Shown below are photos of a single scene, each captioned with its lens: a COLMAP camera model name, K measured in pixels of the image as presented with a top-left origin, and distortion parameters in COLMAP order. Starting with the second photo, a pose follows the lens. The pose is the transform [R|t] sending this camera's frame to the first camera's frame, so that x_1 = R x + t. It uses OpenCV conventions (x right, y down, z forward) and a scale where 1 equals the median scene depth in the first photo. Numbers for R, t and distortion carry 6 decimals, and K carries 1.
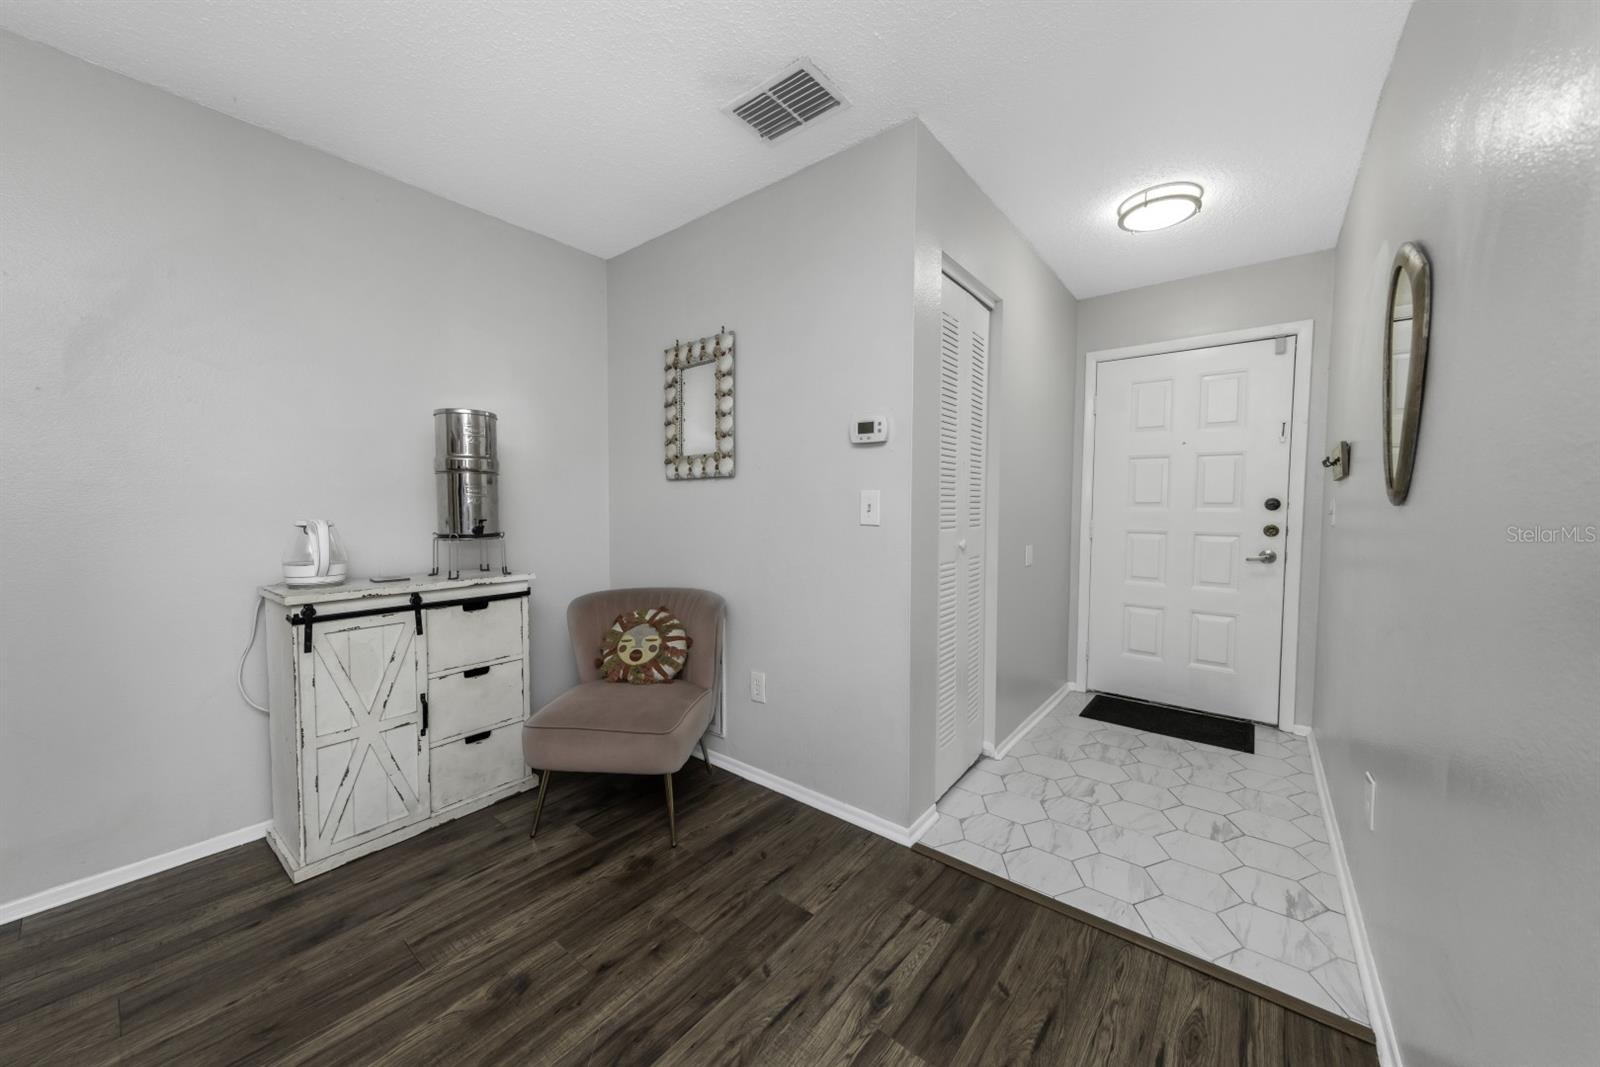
lens RADIAL K [[553.7, 0, 845.1], [0, 553.7, 532.4], [0, 0, 1]] dist [0.000945, 0.000108]
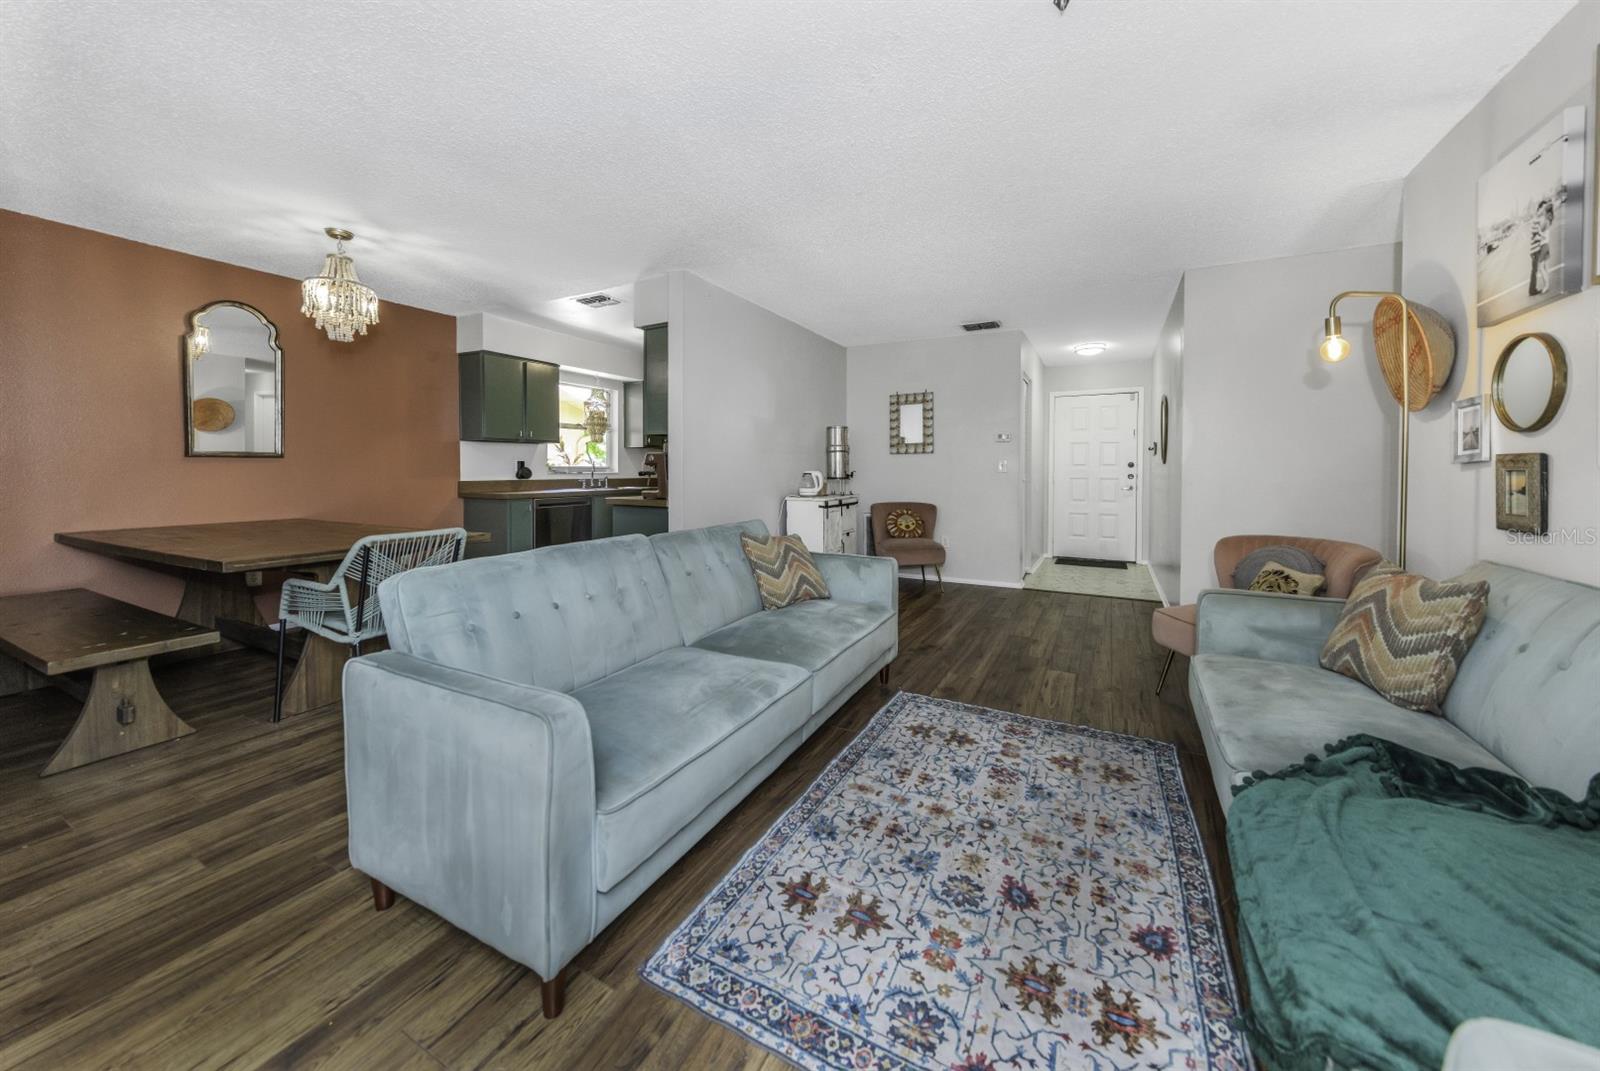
lens RADIAL K [[553.0, 0, 848.9], [0, 553.0, 478.8], [0, 0, 1]] dist [0.000474, 0.000079]
pose [[0.979238, -0.008077, 0.202553, -0.970696], [0.014606, 0.999420, -0.030761, 0.070902], [-0.202187, 0.033081, 0.978788, -1.162677]]
